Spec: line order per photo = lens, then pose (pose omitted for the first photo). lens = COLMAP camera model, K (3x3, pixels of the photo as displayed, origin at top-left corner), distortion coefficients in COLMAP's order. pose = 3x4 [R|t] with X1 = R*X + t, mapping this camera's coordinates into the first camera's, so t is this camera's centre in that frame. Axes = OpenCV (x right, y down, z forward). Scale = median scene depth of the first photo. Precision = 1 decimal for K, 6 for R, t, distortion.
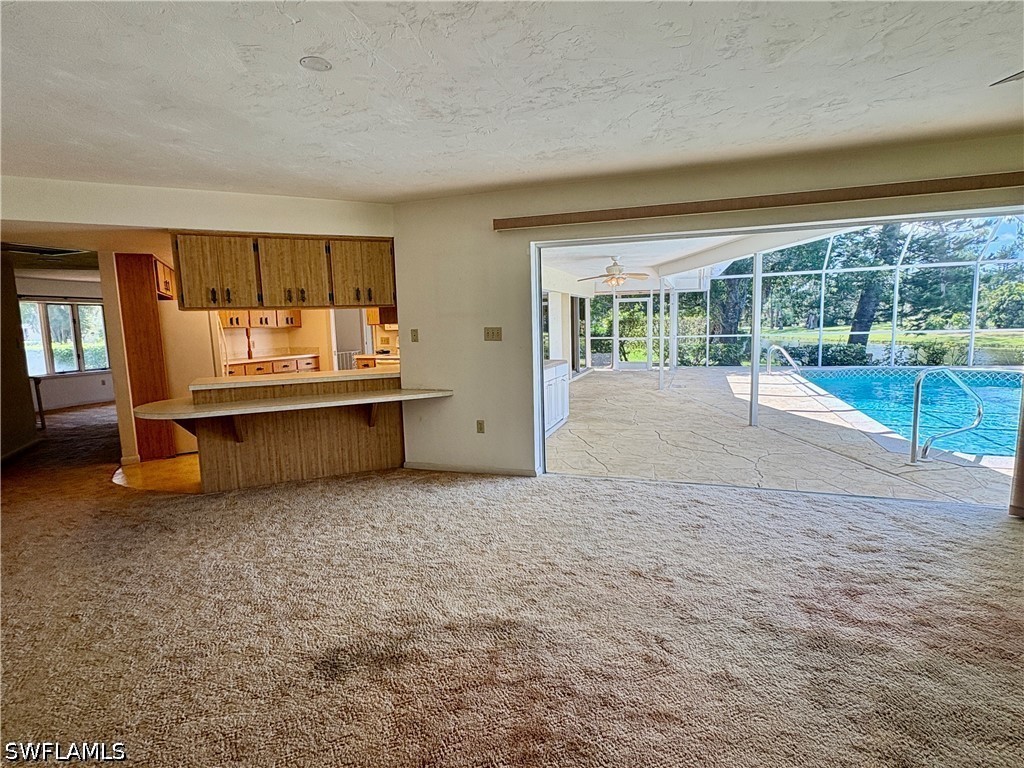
lens RADIAL K [[519.5, 0, 512.0], [0, 519.5, 384.0], [0, 0, 1]] dist [0.004174, 0.001070]
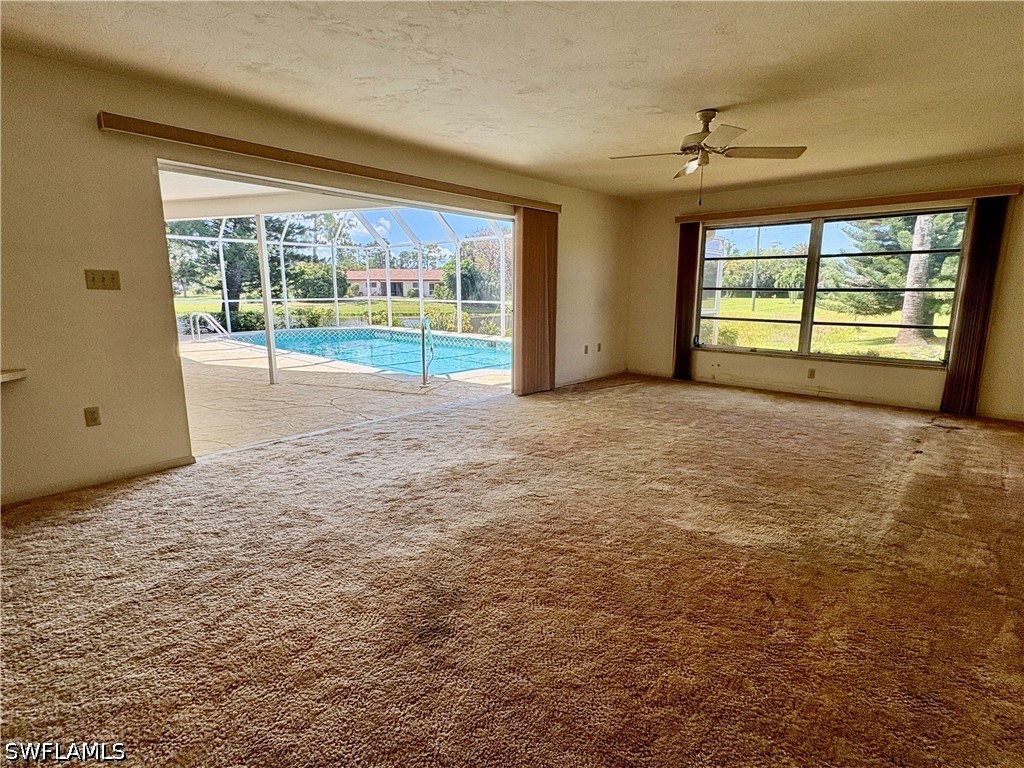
lens RADIAL K [[519.5, 0, 512.0], [0, 519.5, 384.0], [0, 0, 1]] dist [0.004174, 0.001070]
pose [[0.402143, -0.138504, 0.905040, -0.559726], [0.091633, 0.989617, 0.110731, 0.017127], [-0.910980, 0.038402, 0.410659, 0.261666]]
